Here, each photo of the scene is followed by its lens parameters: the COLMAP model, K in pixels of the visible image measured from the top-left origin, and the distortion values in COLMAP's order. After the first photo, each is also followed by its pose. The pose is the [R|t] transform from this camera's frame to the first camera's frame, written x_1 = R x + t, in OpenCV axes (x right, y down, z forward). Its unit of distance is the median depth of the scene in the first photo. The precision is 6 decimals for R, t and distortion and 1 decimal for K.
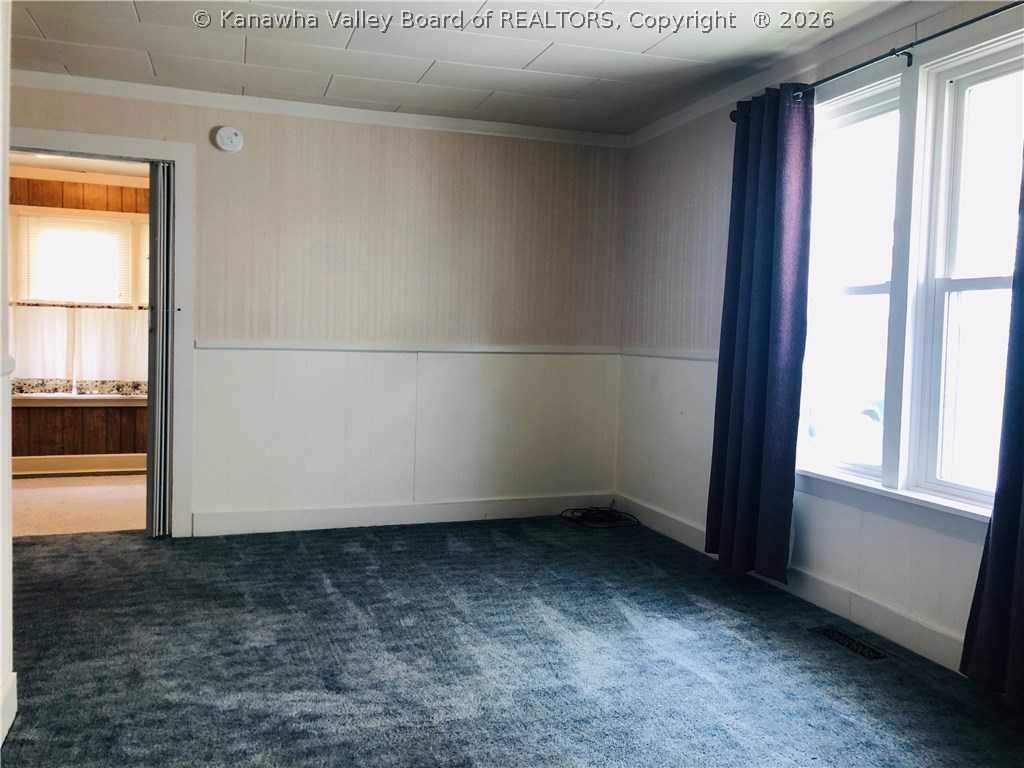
lens RADIAL K [[846.0, 0, 513.5], [0, 846.0, 380.9], [0, 0, 1]] dist [0.049056, -0.046304]
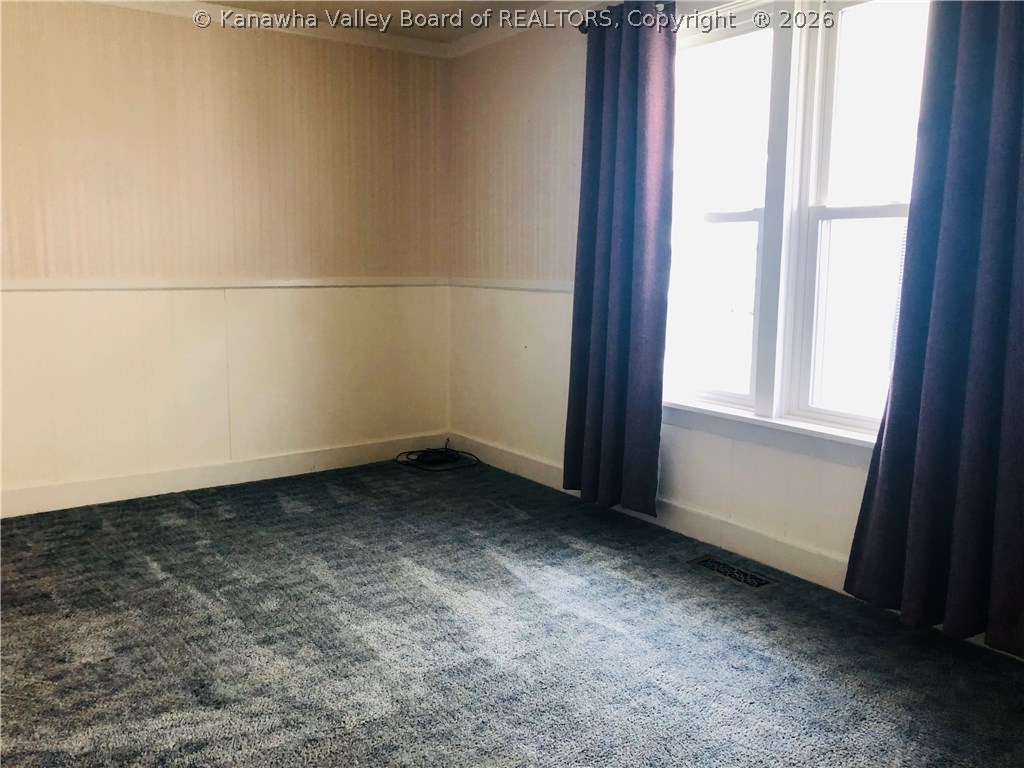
lens RADIAL K [[846.0, 0, 503.9], [0, 846.0, 383.1], [0, 0, 1]] dist [0.049056, -0.046304]
pose [[0.961703, -0.055402, 0.268437, -0.123686], [0.030279, 0.994839, 0.096847, -0.021431], [-0.272417, -0.085010, 0.958417, 0.125884]]
